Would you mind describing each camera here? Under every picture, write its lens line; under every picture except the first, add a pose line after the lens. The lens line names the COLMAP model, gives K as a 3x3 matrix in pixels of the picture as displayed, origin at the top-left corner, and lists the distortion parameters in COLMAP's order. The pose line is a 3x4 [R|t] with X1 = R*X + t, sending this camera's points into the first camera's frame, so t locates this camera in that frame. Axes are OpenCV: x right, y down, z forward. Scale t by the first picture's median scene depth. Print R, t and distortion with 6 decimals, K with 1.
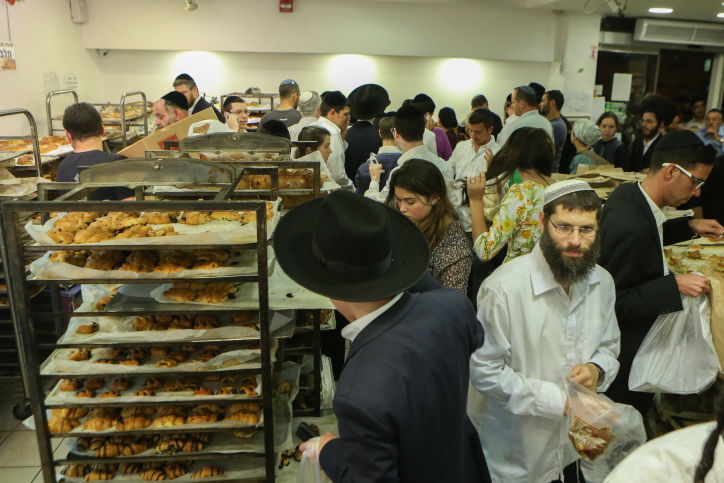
lens RADIAL K [[487.1, 0, 348.6], [0, 487.1, 240.9], [0, 0, 1]] dist [-0.068378, 0.045956]
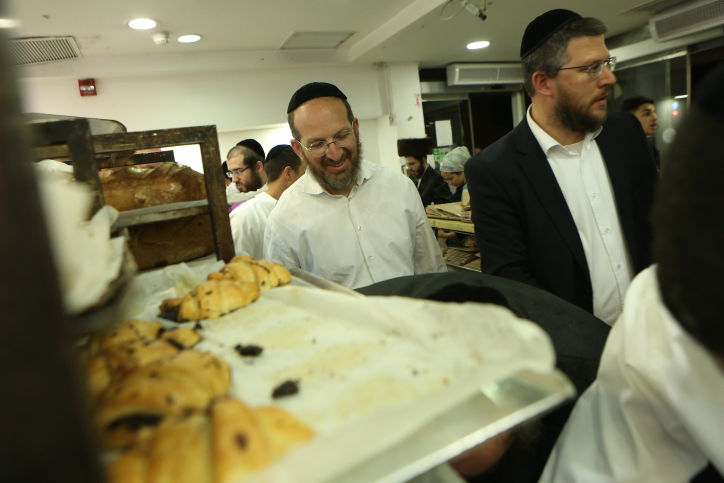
lens RADIAL K [[487.1, 0, 348.6], [0, 487.1, 240.9], [0, 0, 1]] dist [-0.068378, 0.045956]
pose [[0.929866, -0.181765, 0.319861, -0.018644], [0.232892, 0.963867, -0.129312, 0.001024], [-0.284799, 0.194736, 0.938599, 0.113247]]
